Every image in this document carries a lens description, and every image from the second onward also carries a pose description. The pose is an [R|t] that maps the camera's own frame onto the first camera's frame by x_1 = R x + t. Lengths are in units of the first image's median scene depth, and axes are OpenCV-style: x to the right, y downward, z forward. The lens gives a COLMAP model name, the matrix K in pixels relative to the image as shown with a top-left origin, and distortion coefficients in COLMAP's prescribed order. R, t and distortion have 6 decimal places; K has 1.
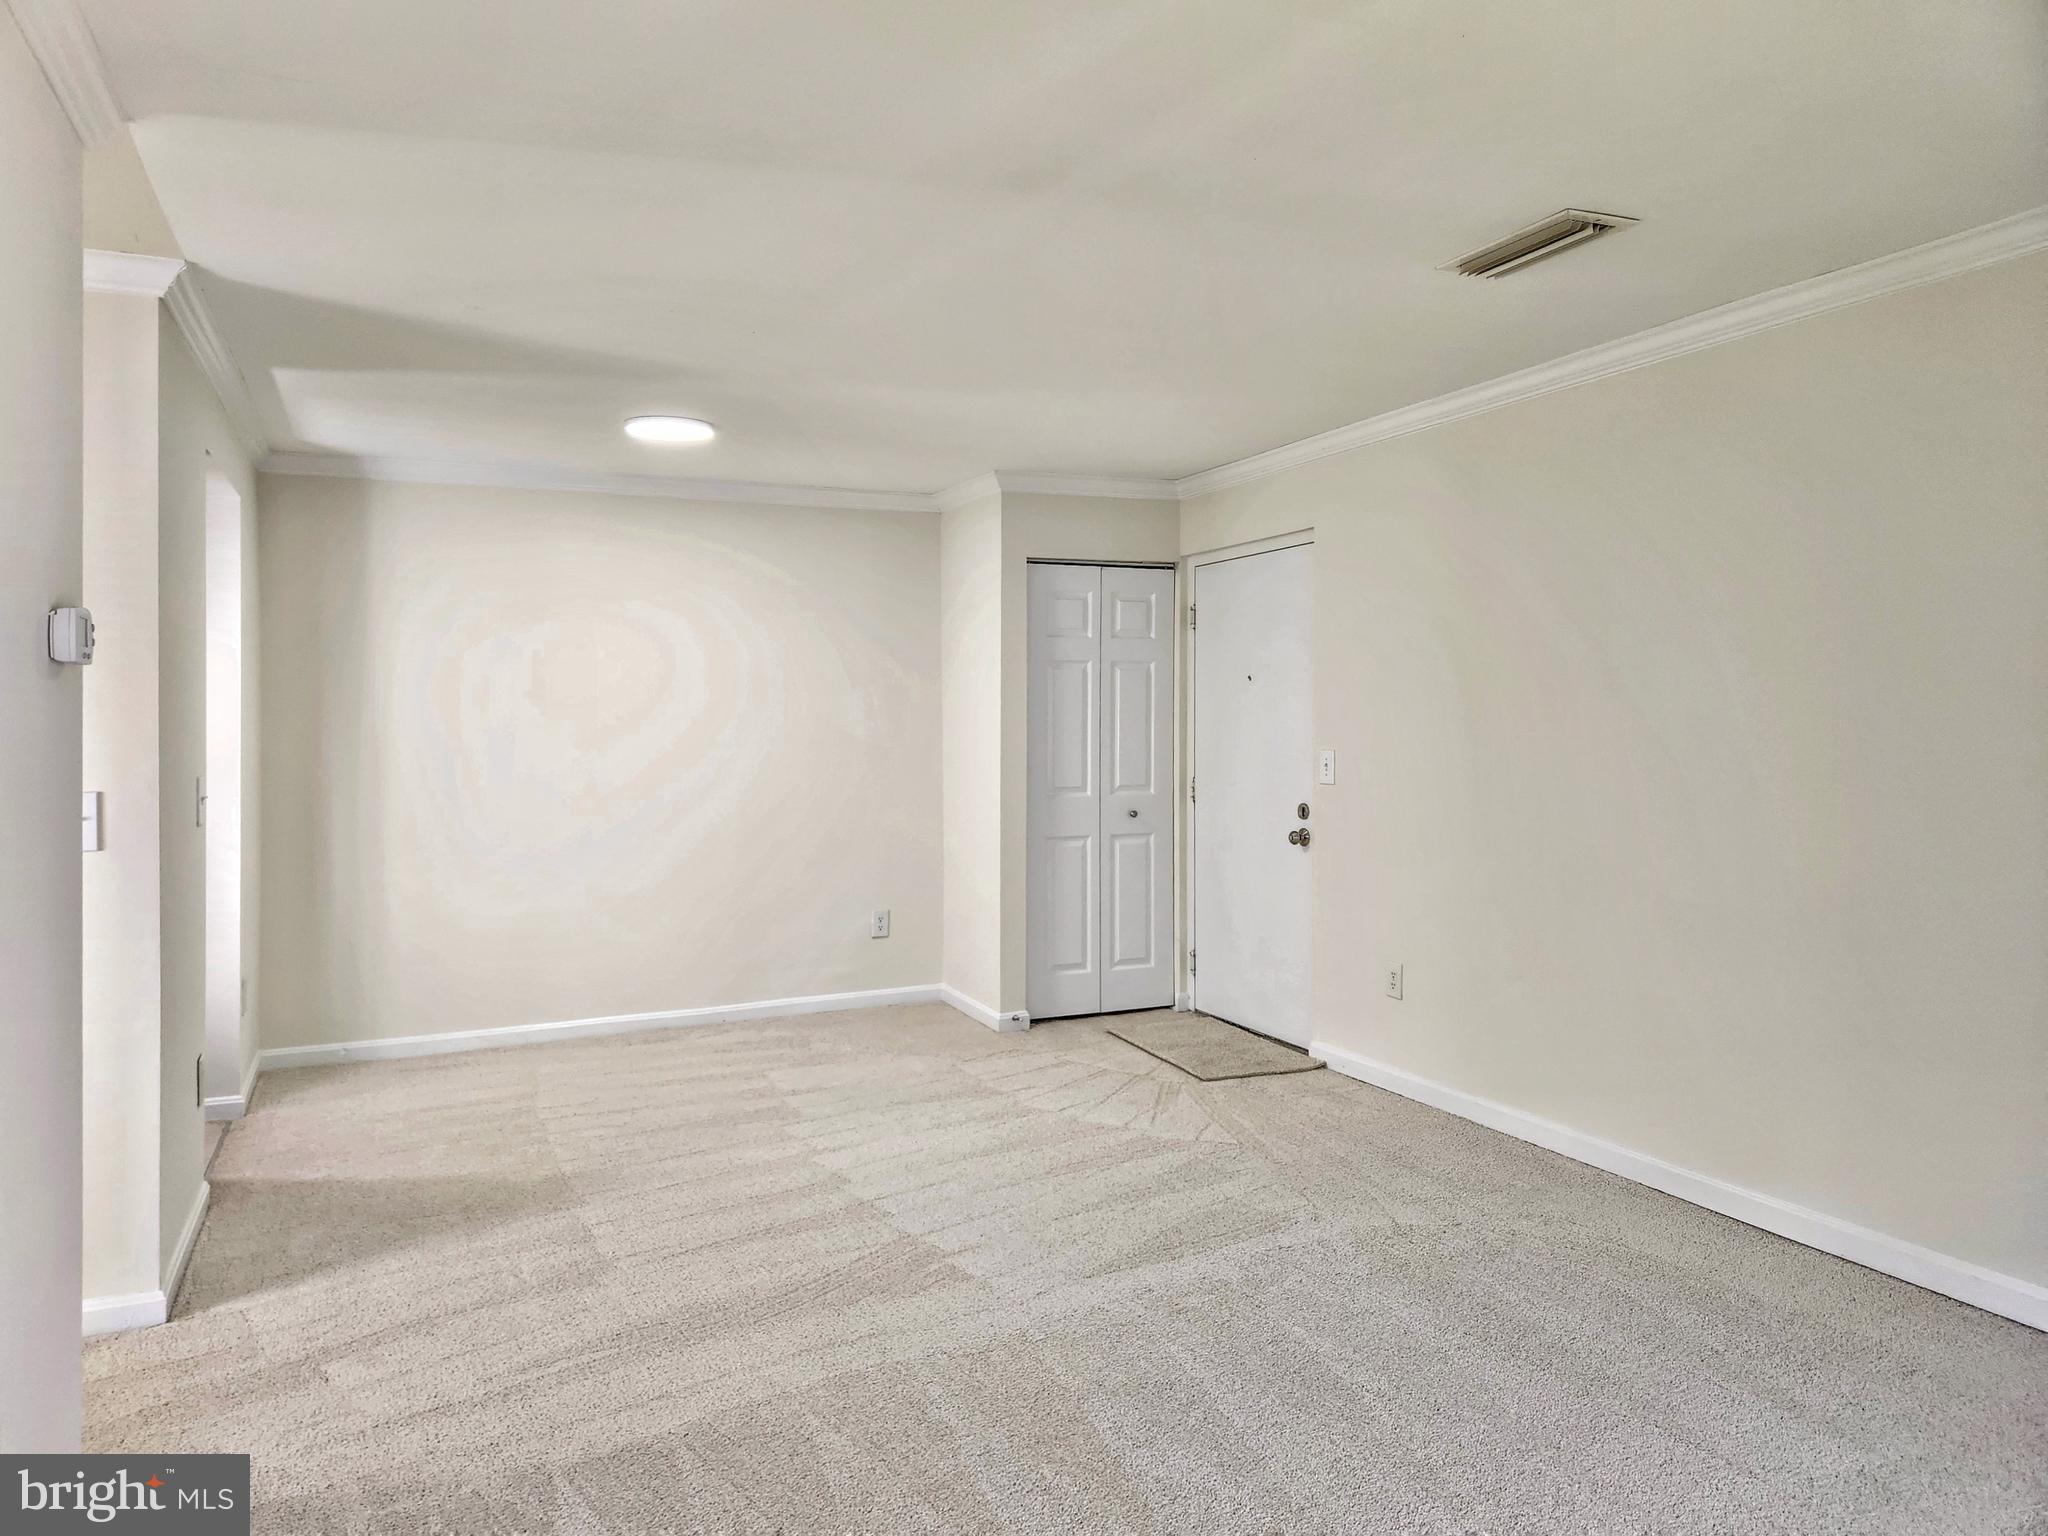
lens RADIAL K [[1260.2, 0, 1109.6], [0, 1260.2, 727.2], [0, 0, 1]] dist [0.065280, -0.028589]
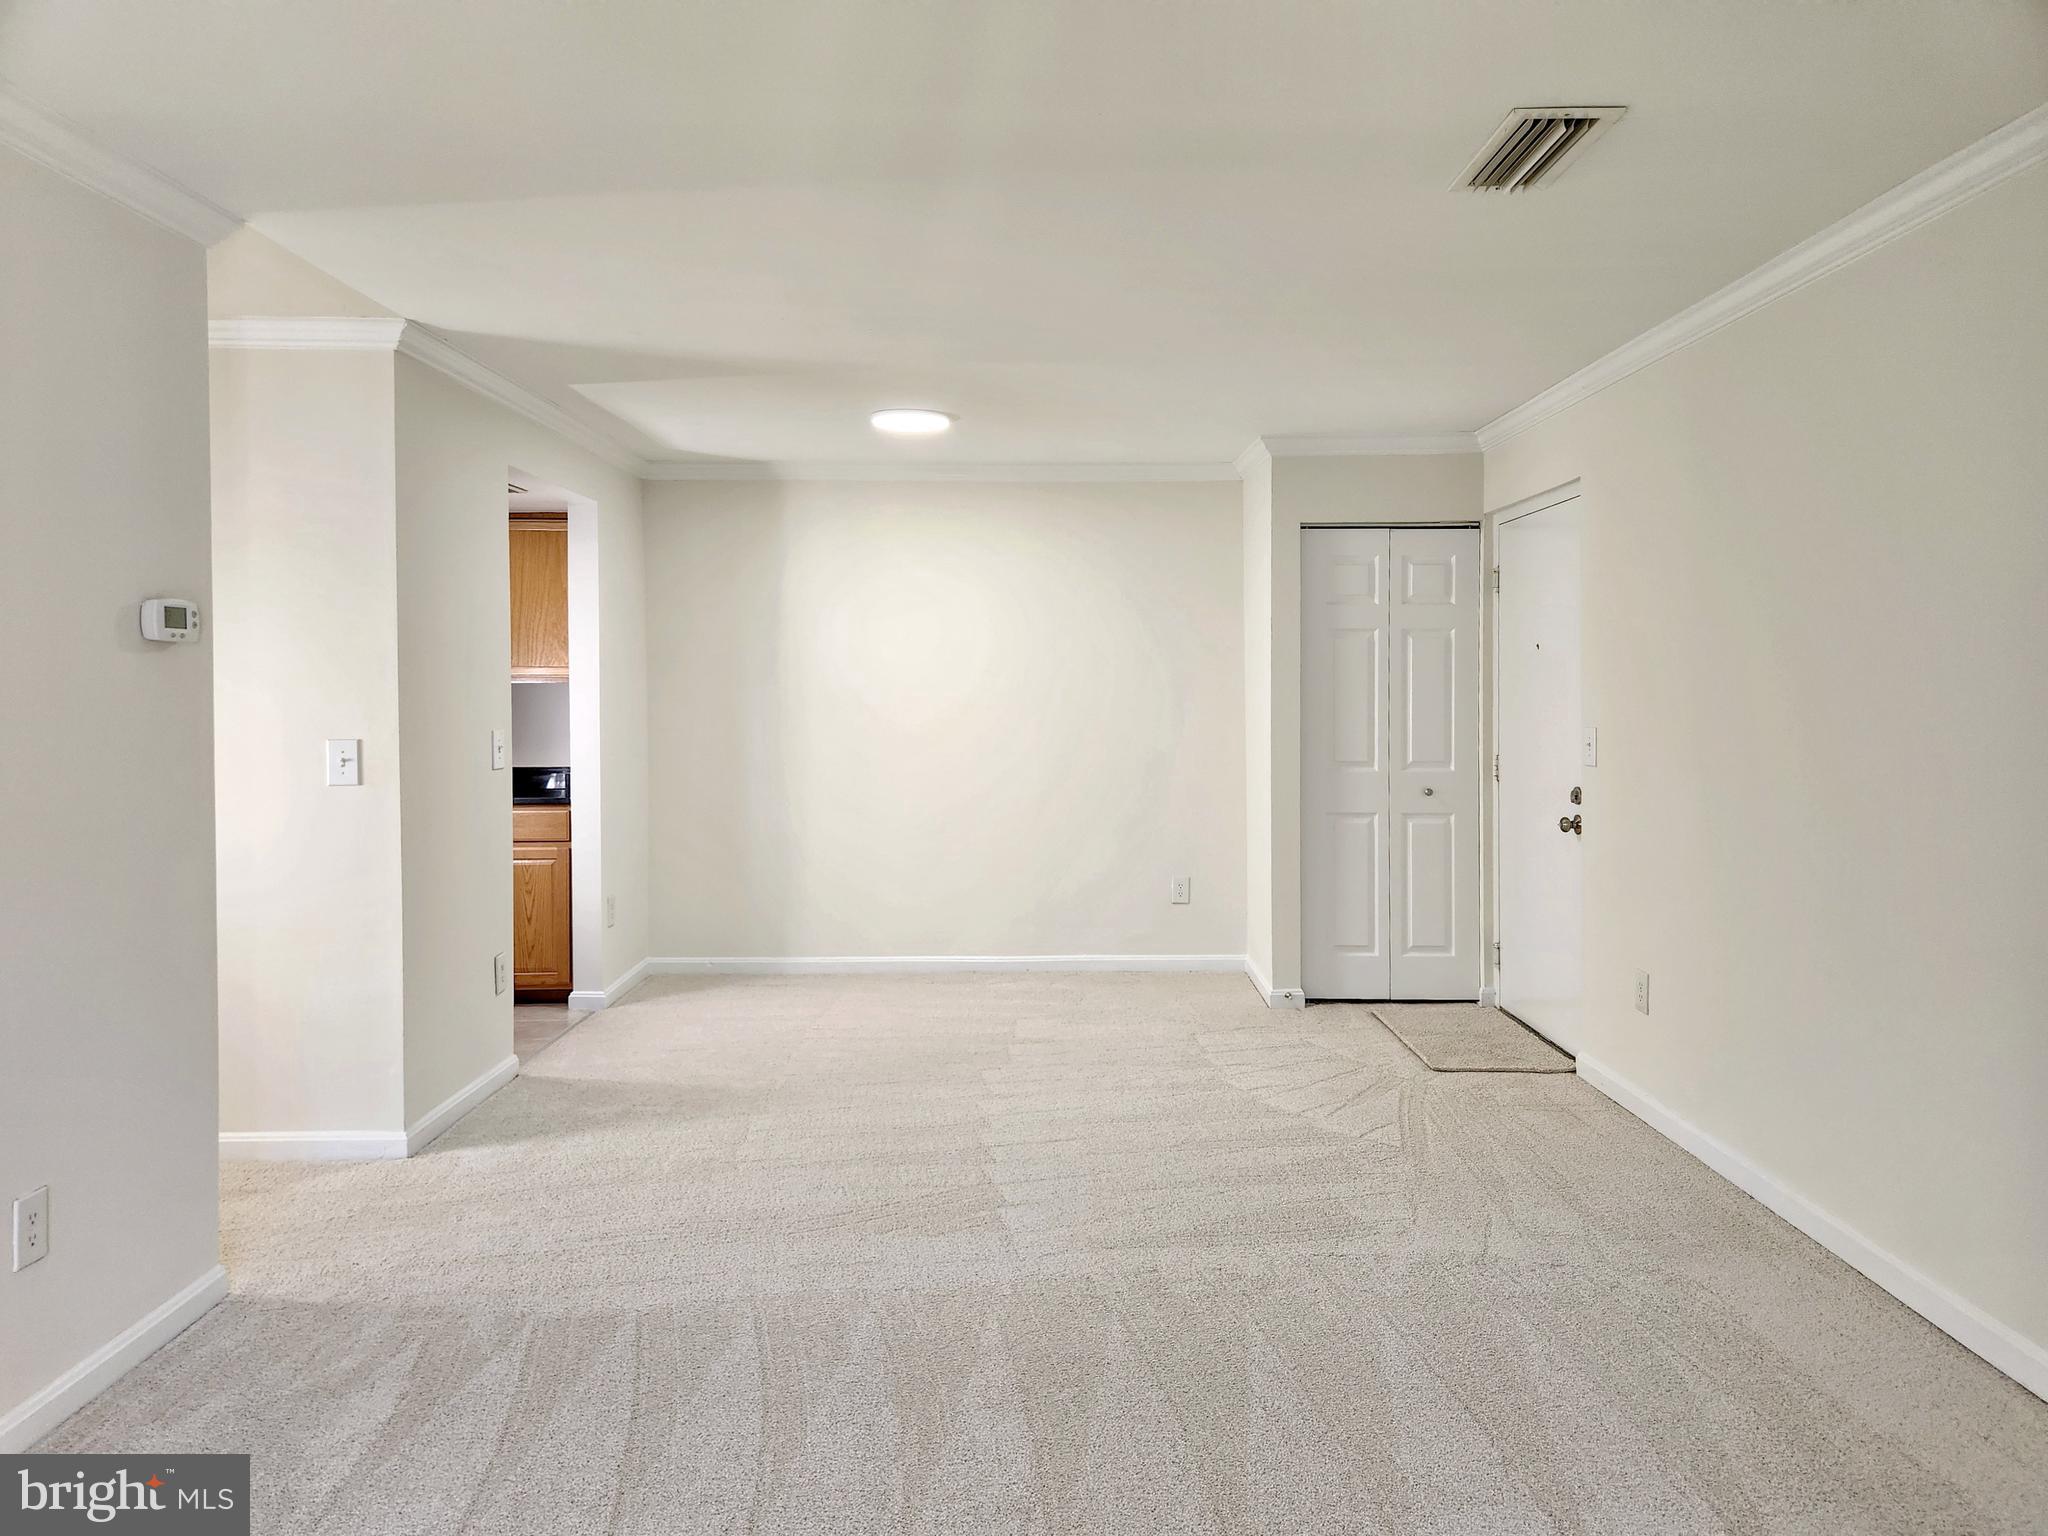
lens RADIAL K [[1339.7, 0, 1356.6], [0, 1339.7, 713.6], [0, 0, 1]] dist [0.056396, -0.000897]
pose [[0.924186, 0.015988, -0.381609, 0.382286], [-0.010882, 0.999820, 0.015534, -0.004778], [0.381788, -0.010204, 0.924193, 0.064511]]
